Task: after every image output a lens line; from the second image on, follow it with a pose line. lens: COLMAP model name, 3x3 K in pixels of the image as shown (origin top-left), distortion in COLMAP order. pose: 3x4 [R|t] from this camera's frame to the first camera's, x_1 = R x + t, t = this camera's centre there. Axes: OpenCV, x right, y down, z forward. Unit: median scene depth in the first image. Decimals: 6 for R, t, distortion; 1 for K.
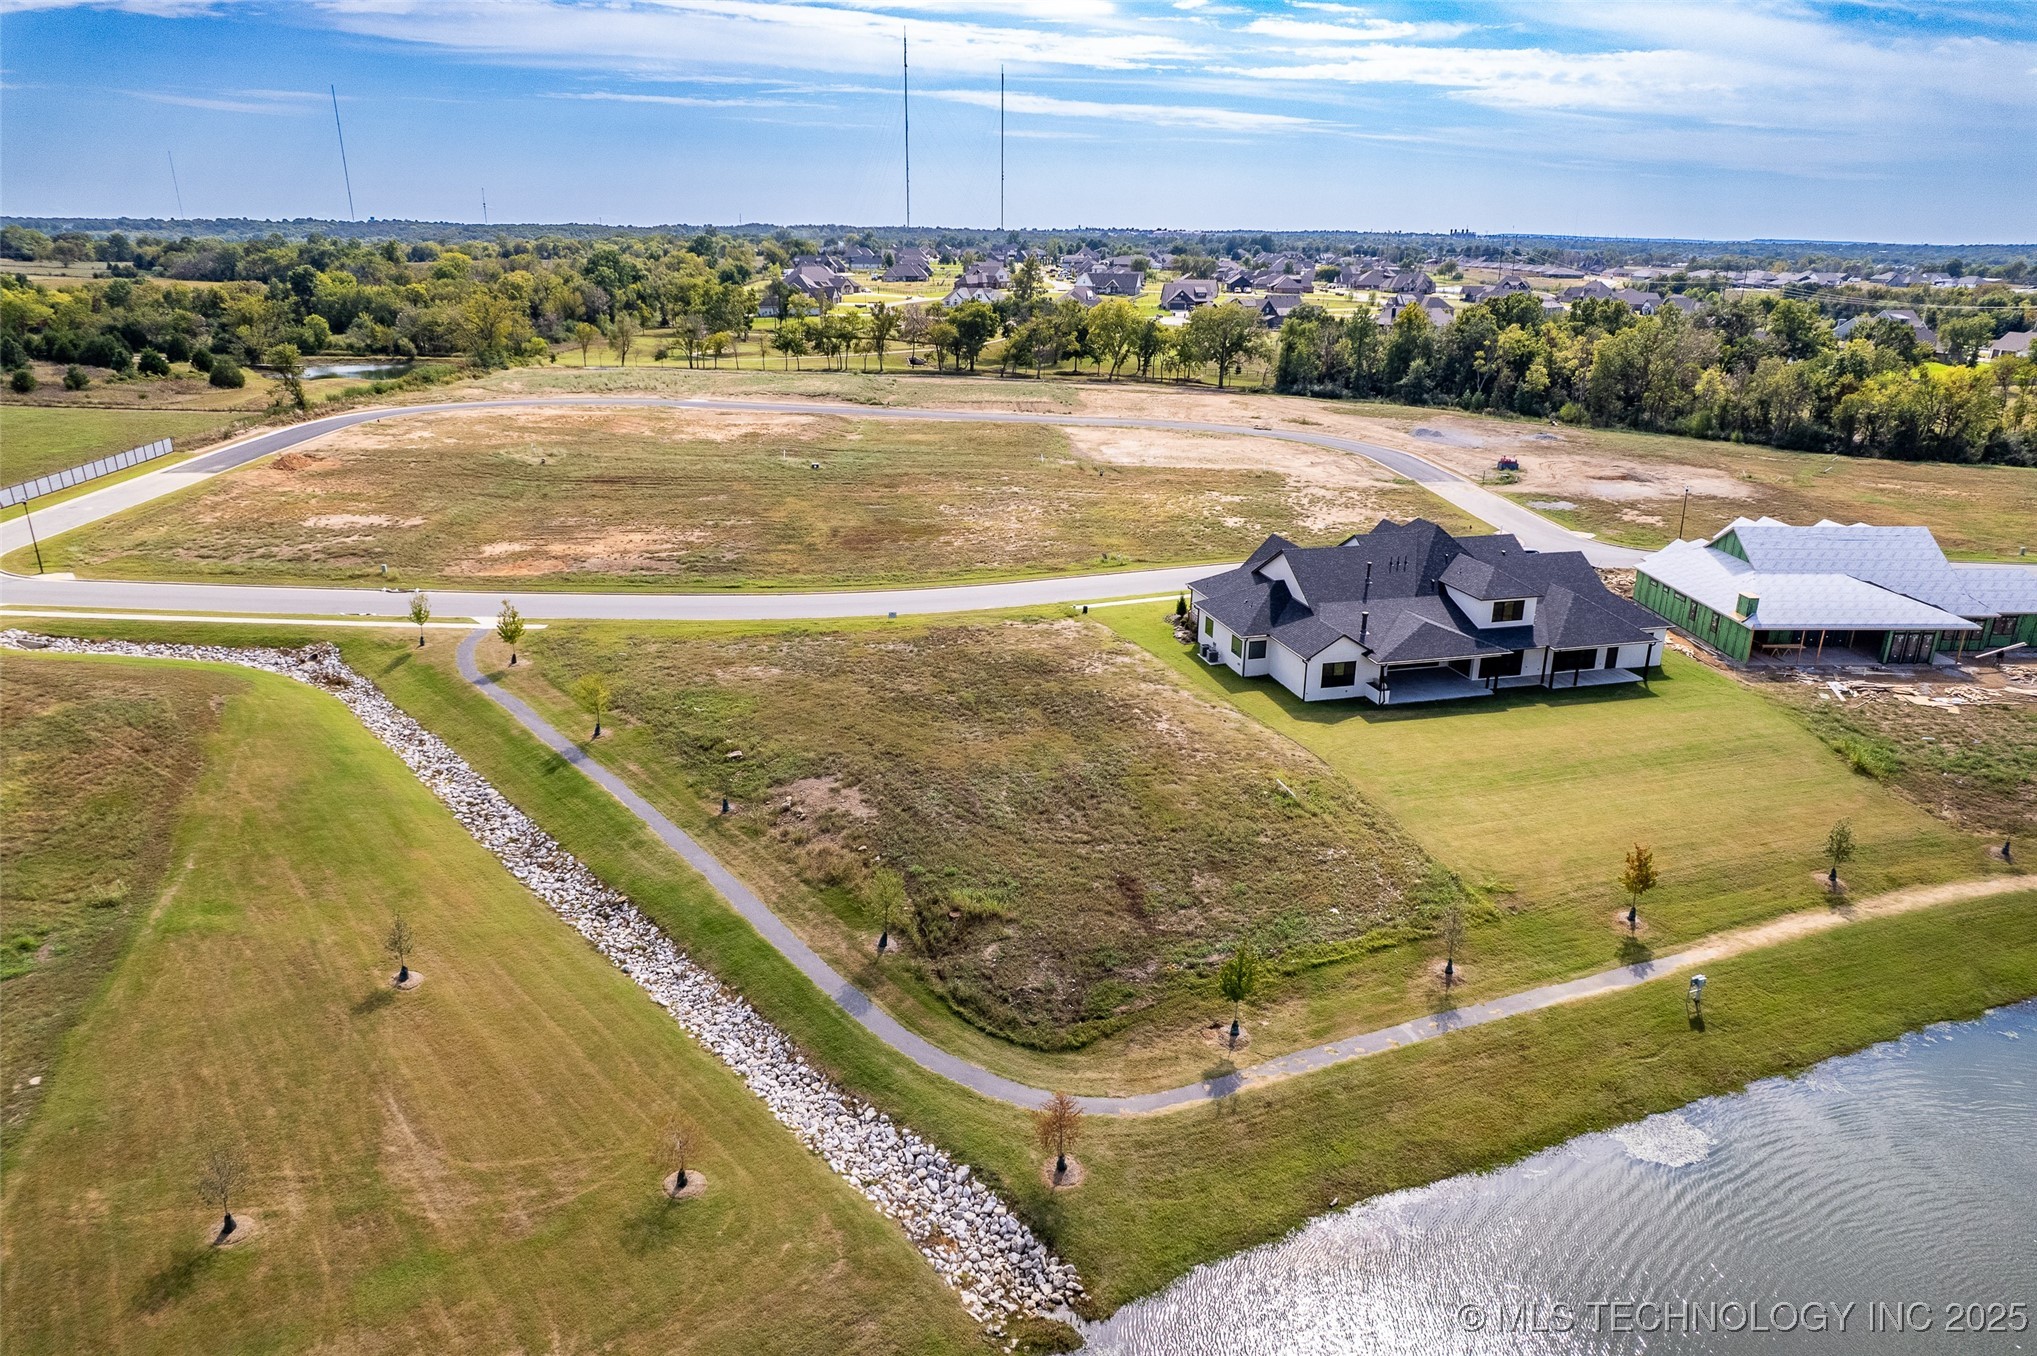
lens RADIAL K [[1308.0, 0, 1029.3], [0, 1308.0, 684.0], [0, 0, 1]] dist [-0.070167, 0.063468]
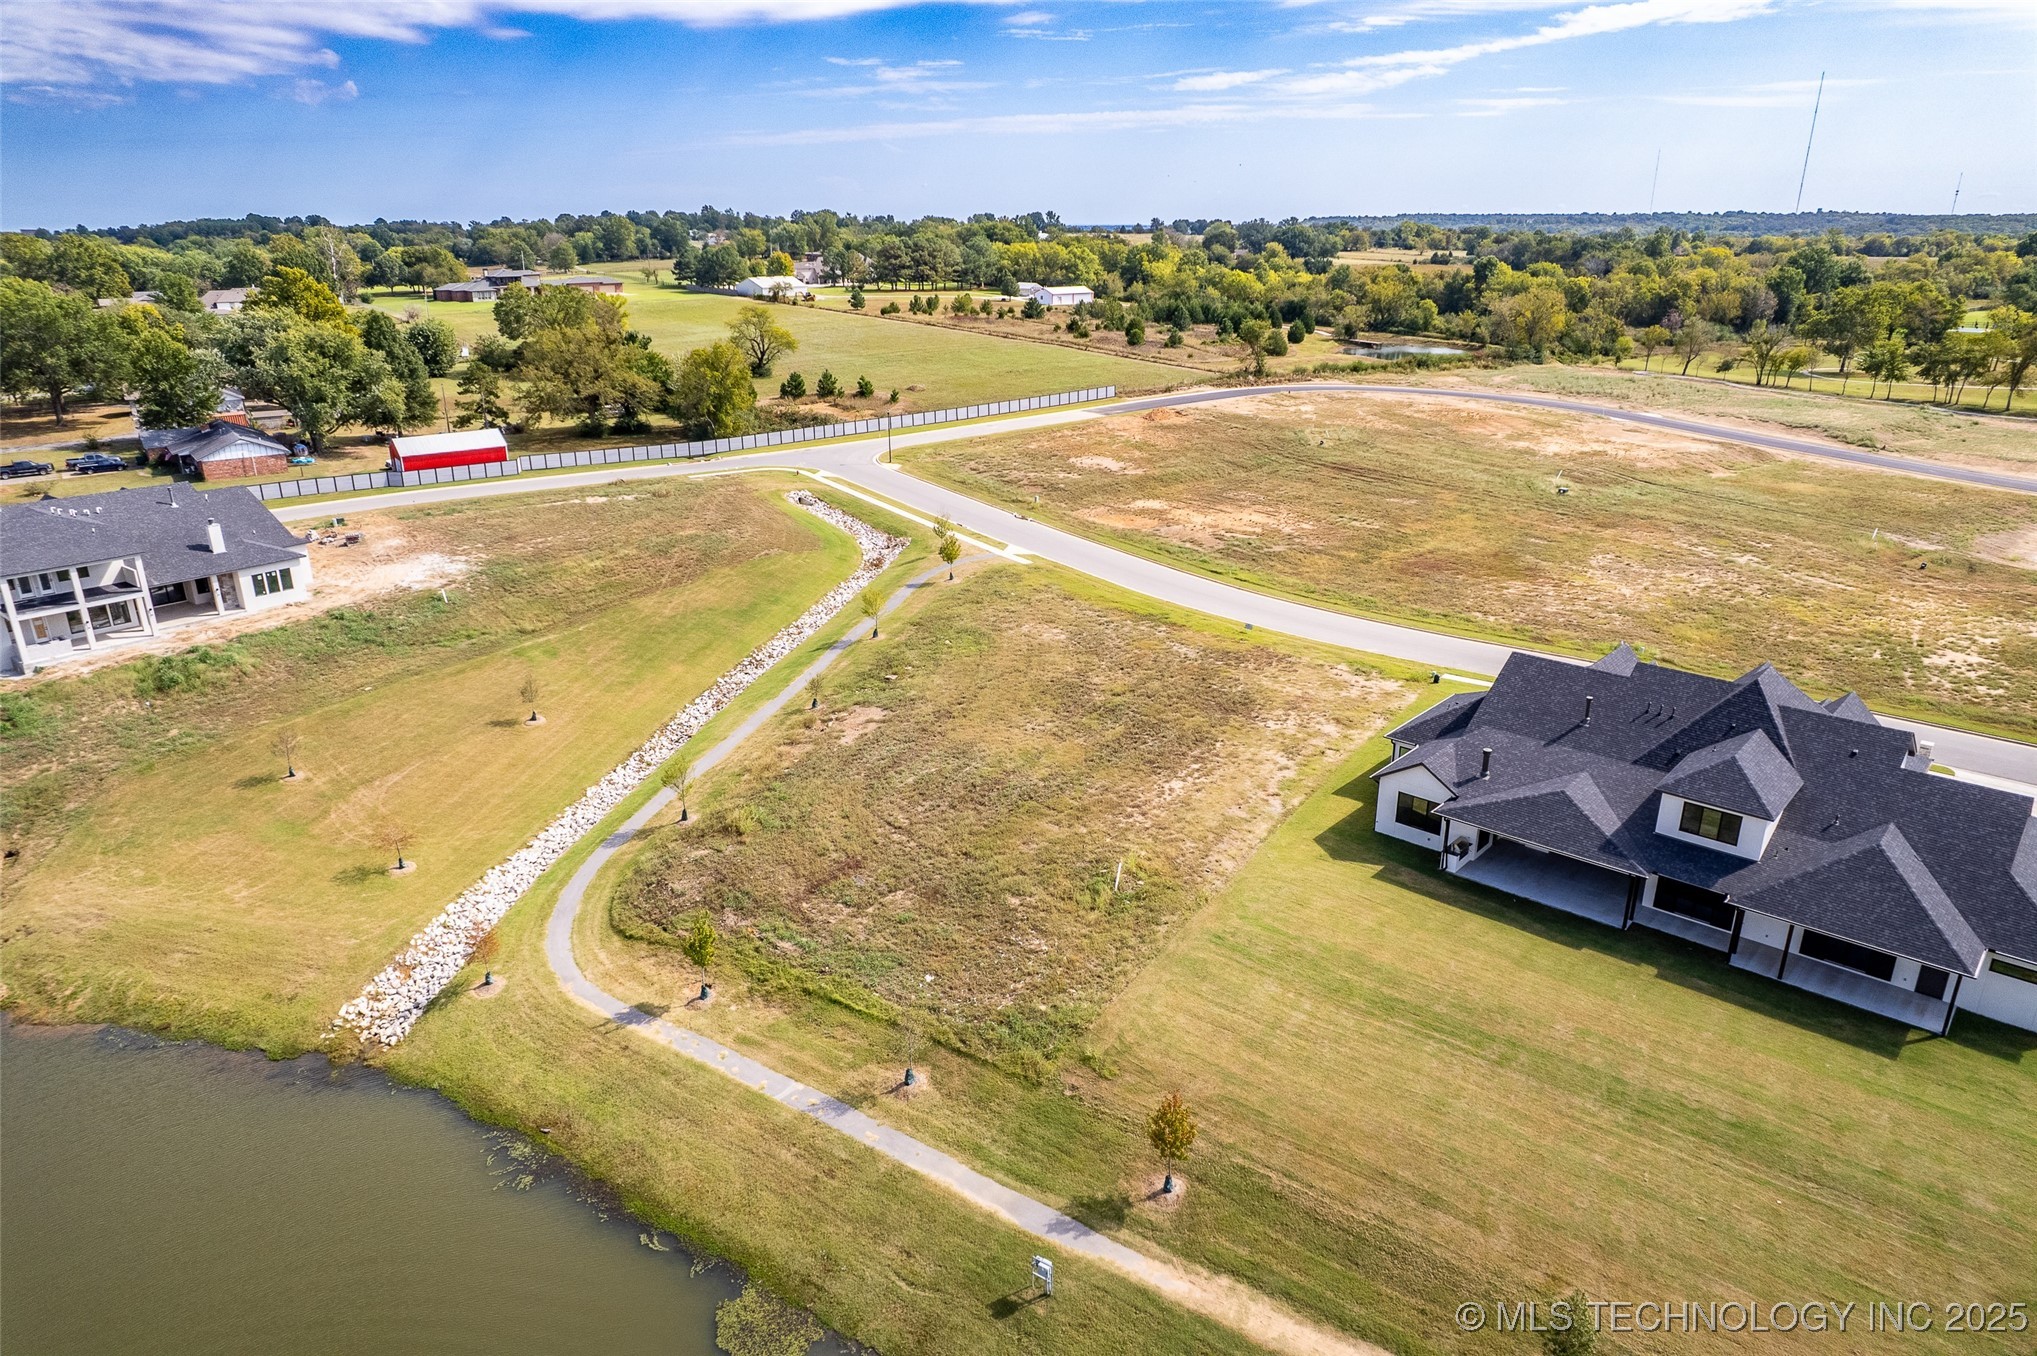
lens RADIAL K [[1308.0, 0, 1029.3], [0, 1308.0, 684.0], [0, 0, 1]] dist [-0.070167, 0.063468]
pose [[0.545629, 0.272605, -0.792449, 0.968929], [-0.268651, 0.952605, 0.142724, -0.176424], [0.793798, 0.135018, 0.593005, 0.500710]]
